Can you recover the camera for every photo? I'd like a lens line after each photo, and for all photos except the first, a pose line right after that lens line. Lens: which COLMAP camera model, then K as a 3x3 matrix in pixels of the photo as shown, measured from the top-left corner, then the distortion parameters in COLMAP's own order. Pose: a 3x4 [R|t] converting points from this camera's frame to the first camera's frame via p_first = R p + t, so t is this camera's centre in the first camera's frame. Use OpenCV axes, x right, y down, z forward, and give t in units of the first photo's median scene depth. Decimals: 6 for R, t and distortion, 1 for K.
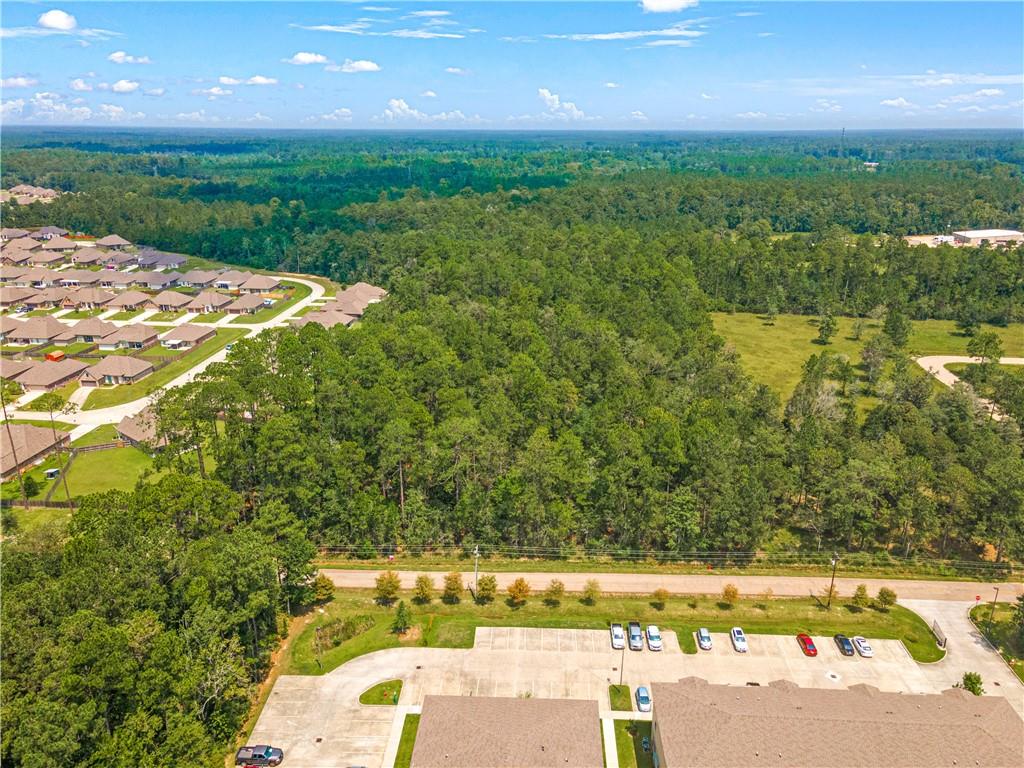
lens RADIAL K [[748.8, 0, 512.0], [0, 748.8, 384.0], [0, 0, 1]] dist [0.002625, 0.065747]
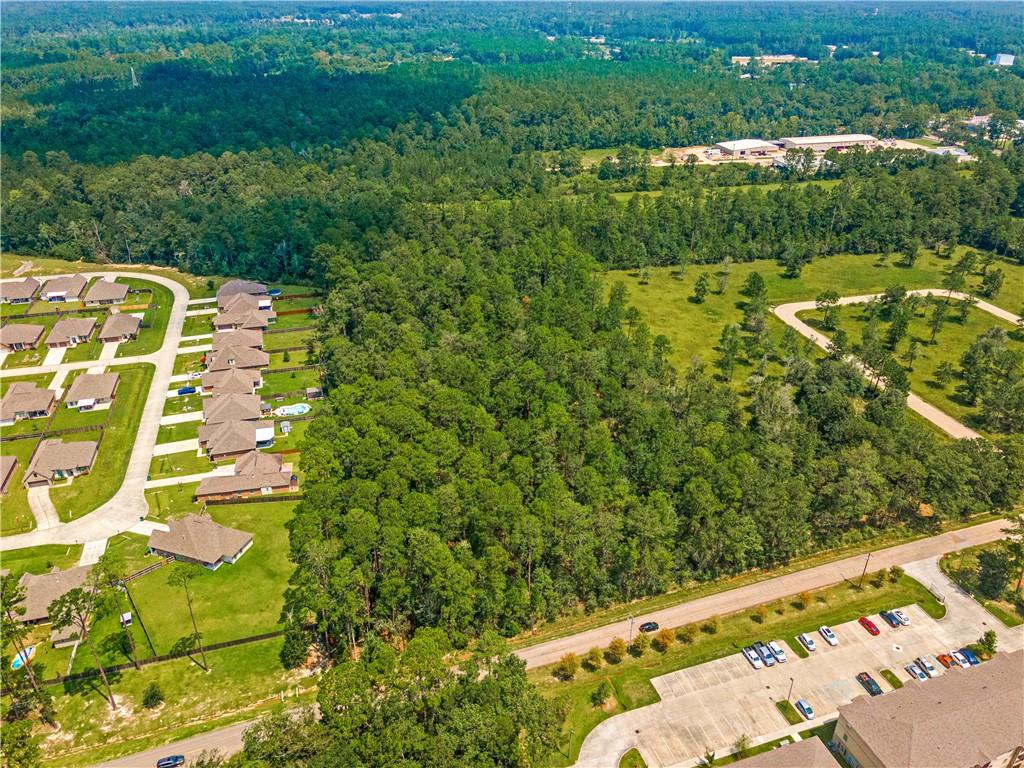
lens RADIAL K [[748.8, 0, 512.0], [0, 748.8, 384.0], [0, 0, 1]] dist [0.002625, 0.065747]
pose [[0.933579, -0.171530, 0.314656, -0.298856], [0.116562, 0.975611, 0.186003, -0.217646], [-0.338886, -0.136971, 0.930803, -0.009791]]
